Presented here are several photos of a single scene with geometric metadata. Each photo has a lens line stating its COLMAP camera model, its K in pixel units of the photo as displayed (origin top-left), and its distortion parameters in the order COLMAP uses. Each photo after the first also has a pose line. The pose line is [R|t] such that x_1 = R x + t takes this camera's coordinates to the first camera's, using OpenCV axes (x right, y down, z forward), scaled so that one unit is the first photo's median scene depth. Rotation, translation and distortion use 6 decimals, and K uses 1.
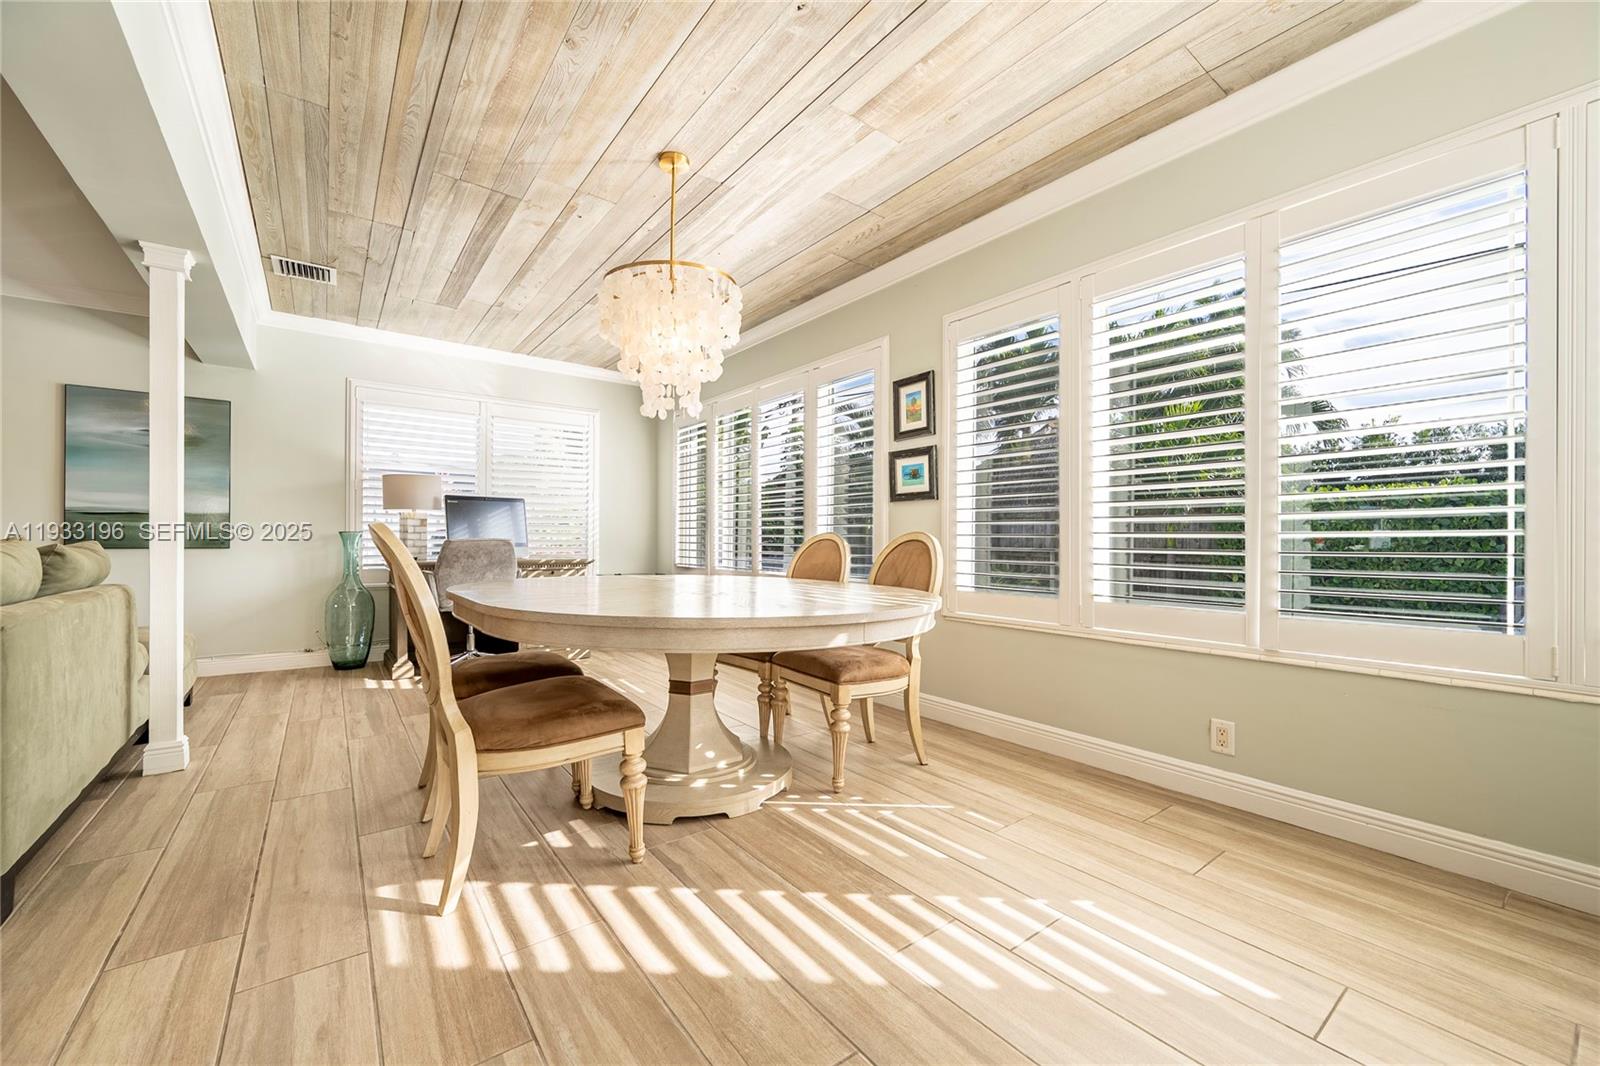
lens RADIAL K [[633.7, 0, 807.3], [0, 633.7, 532.6], [0, 0, 1]] dist [-0.002021, -0.000218]
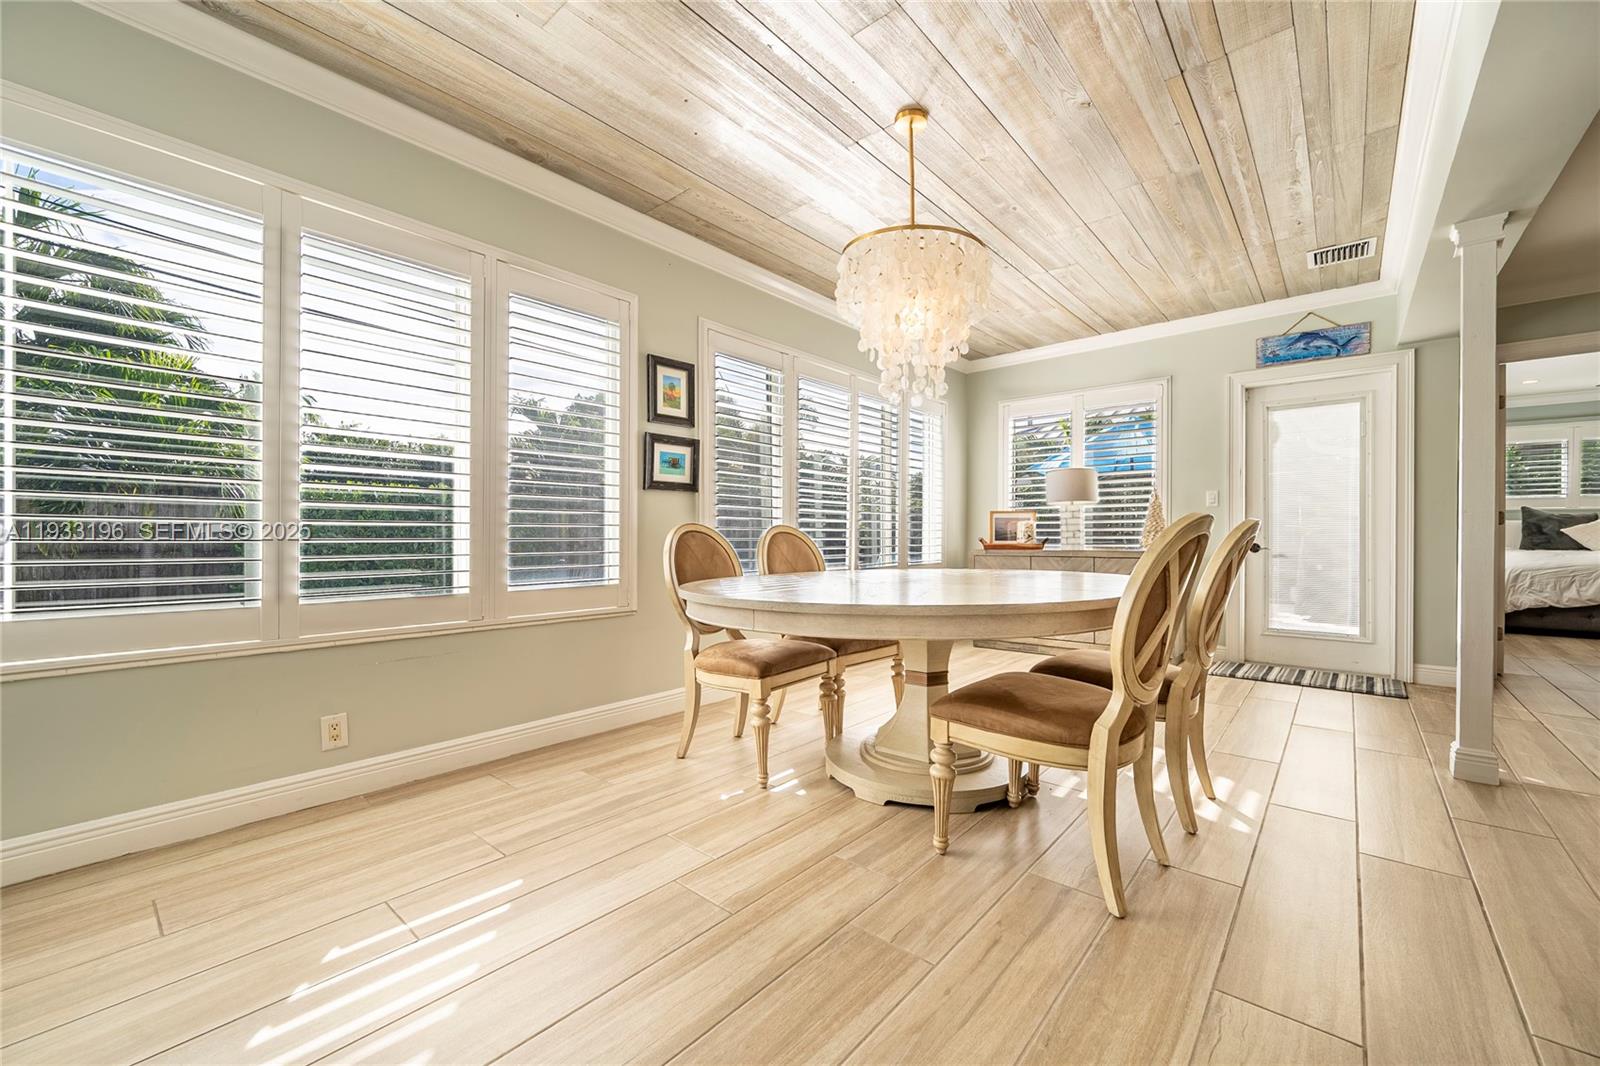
lens RADIAL K [[633.7, 0, 795.6], [0, 633.7, 530.6], [0, 0, 1]] dist [-0.002021, -0.000218]
pose [[-0.209943, -0.005781, 0.977697, -0.820602], [-0.015072, 0.999883, 0.002676, 0.004824], [-0.977598, -0.014174, -0.210005, 1.032657]]
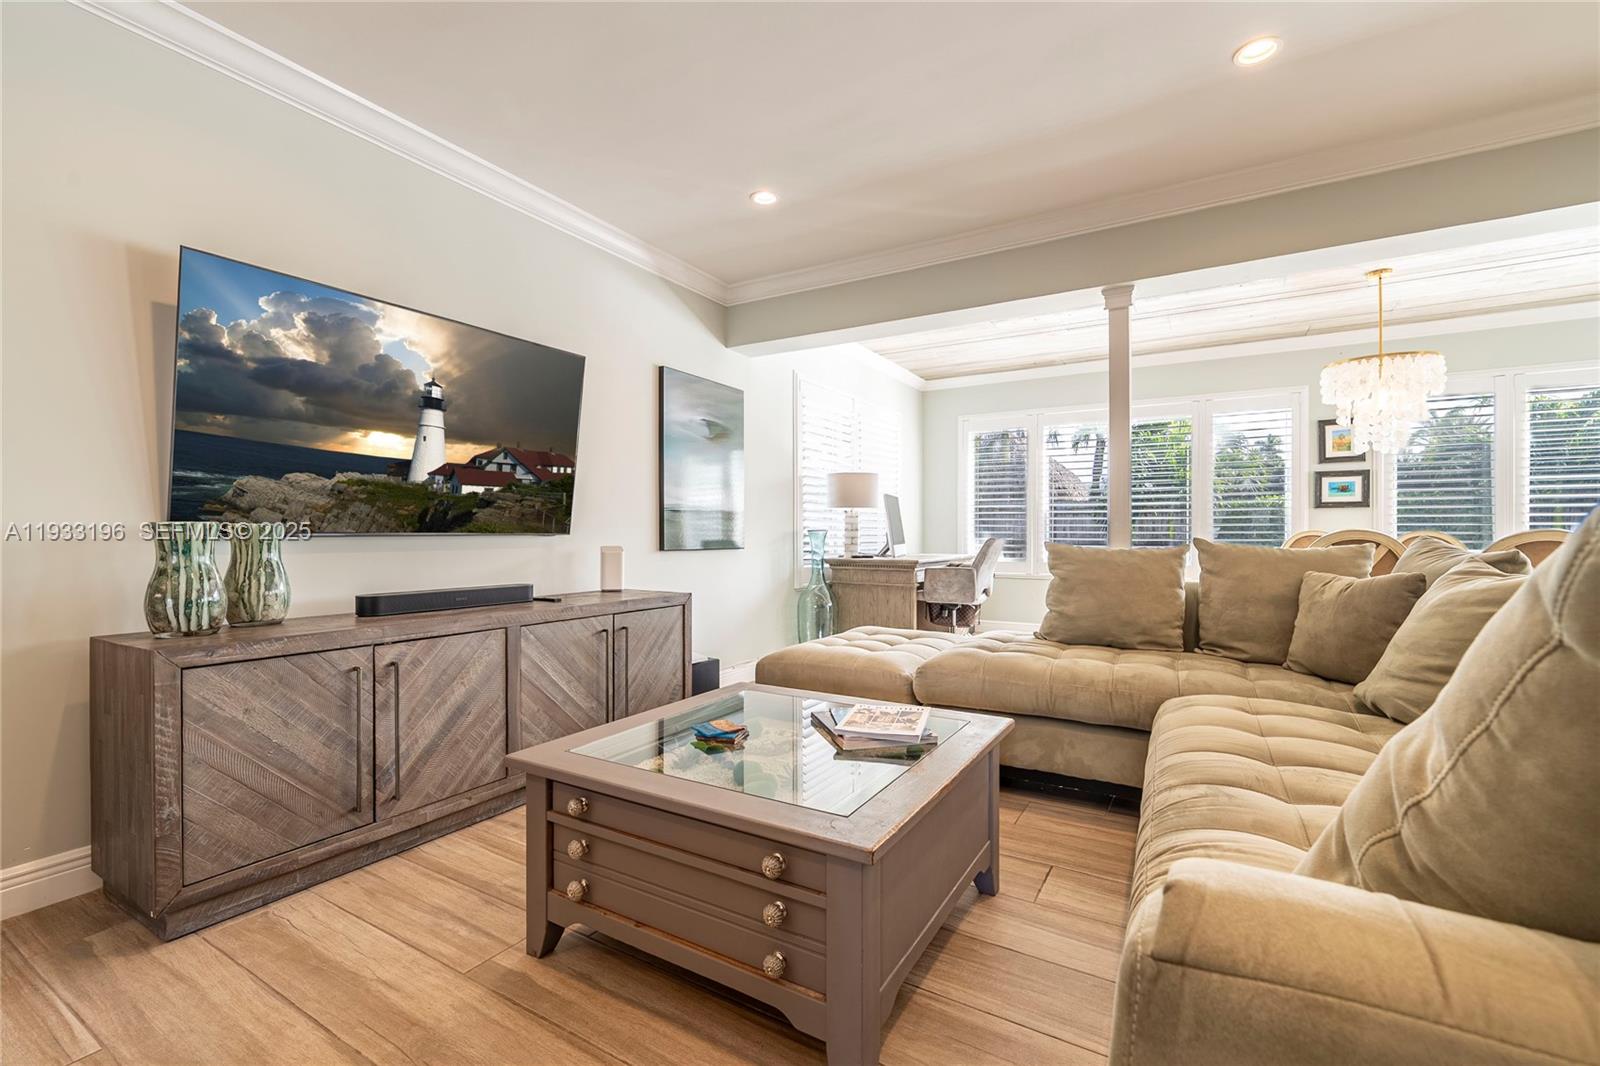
lens RADIAL K [[687.3, 0, 834.8], [0, 687.3, 532.1], [0, 0, 1]] dist [-0.004901, 0.000215]
pose [[0.926193, -0.005701, 0.377006, -1.472067], [0.000899, 0.999916, 0.012914, -0.016404], [-0.377048, -0.011622, 0.926121, 0.014355]]
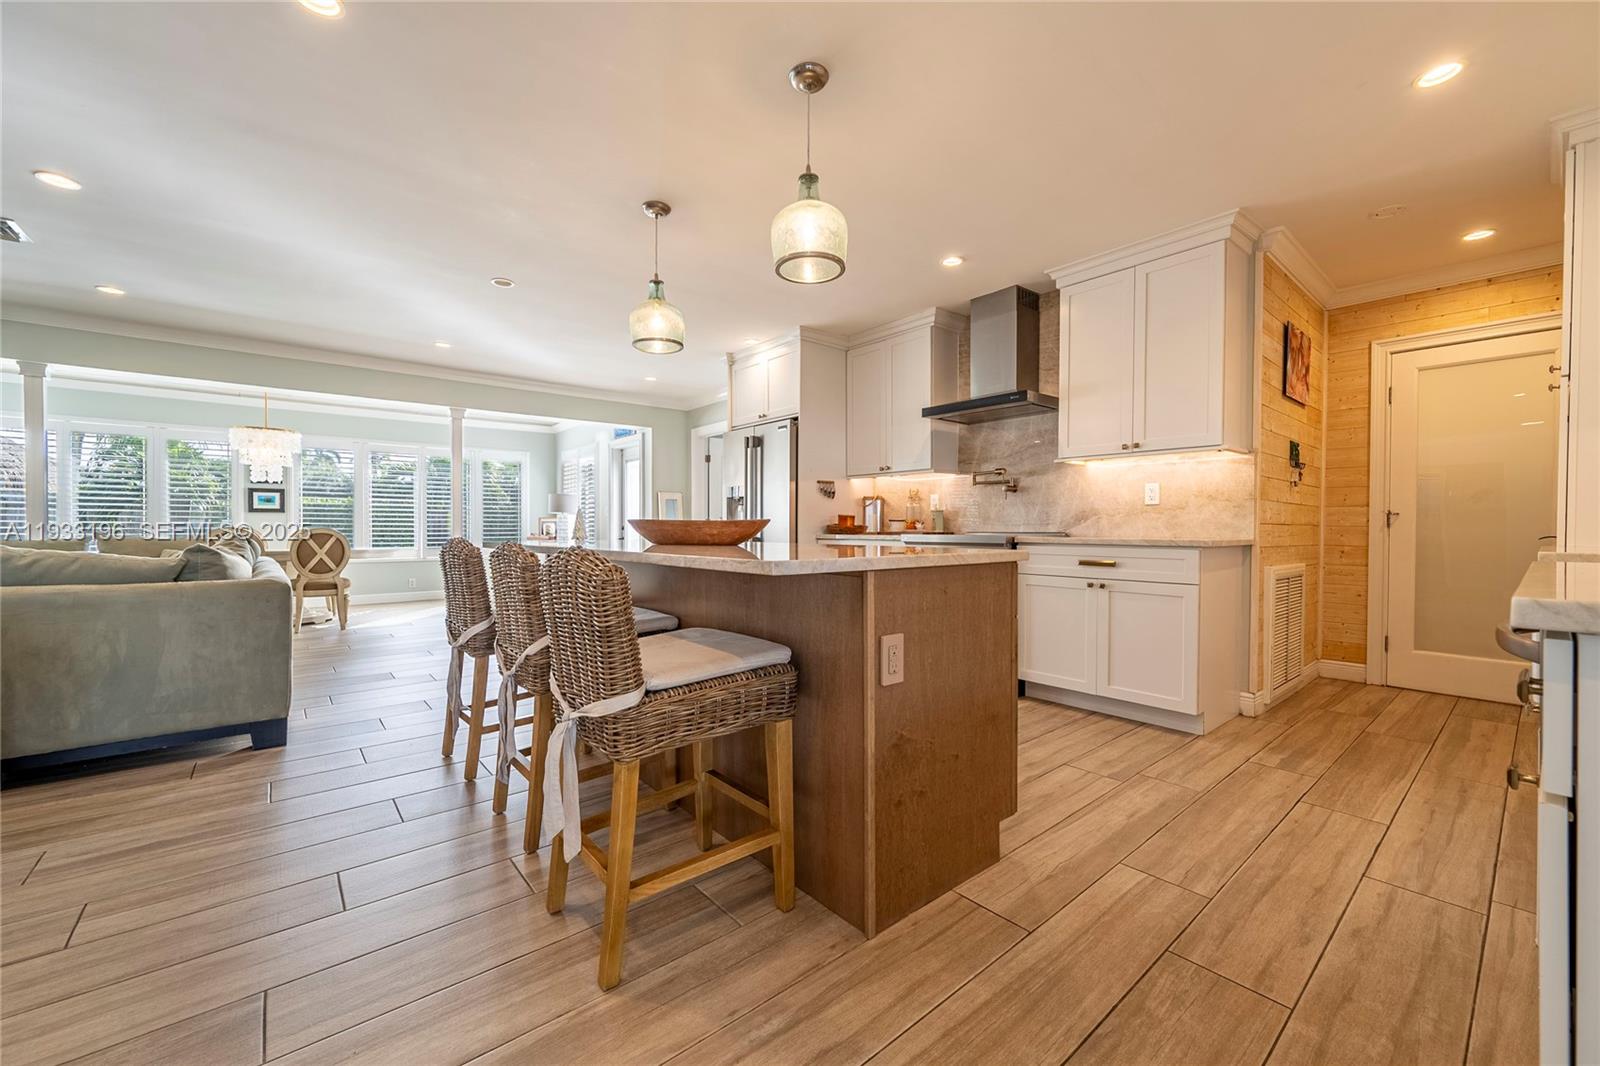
lens RADIAL K [[633.7, 0, 799.2], [0, 633.7, 534.7], [0, 0, 1]] dist [-0.002021, -0.000218]
pose [[-0.045246, -0.012312, 0.998900, -2.105891], [-0.011207, 0.999867, 0.011816, -0.020510], [-0.998913, -0.010660, -0.045378, -0.729461]]
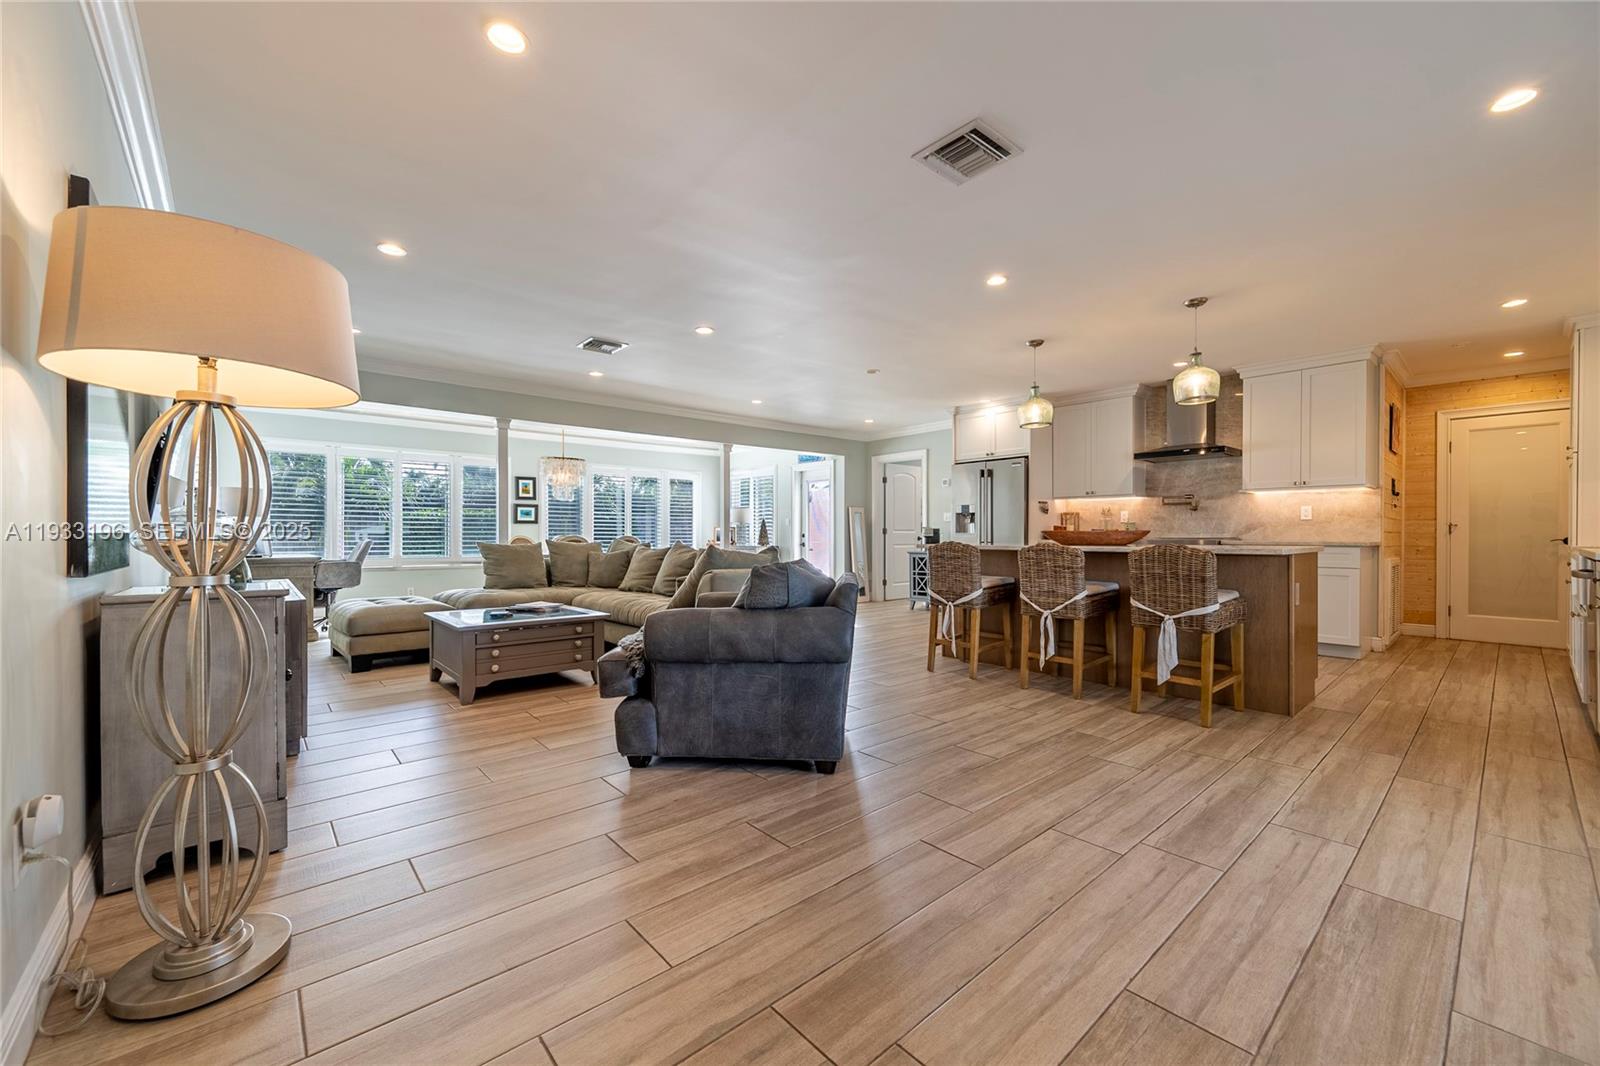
lens RADIAL K [[633.7, 0, 798.6], [0, 633.7, 536.3], [0, 0, 1]] dist [-0.002021, -0.000218]
pose [[-0.068527, -0.003414, 0.997643, -2.608238], [-0.008982, 0.999956, 0.002805, -0.014942], [-0.997609, -0.008768, -0.068555, 0.039532]]
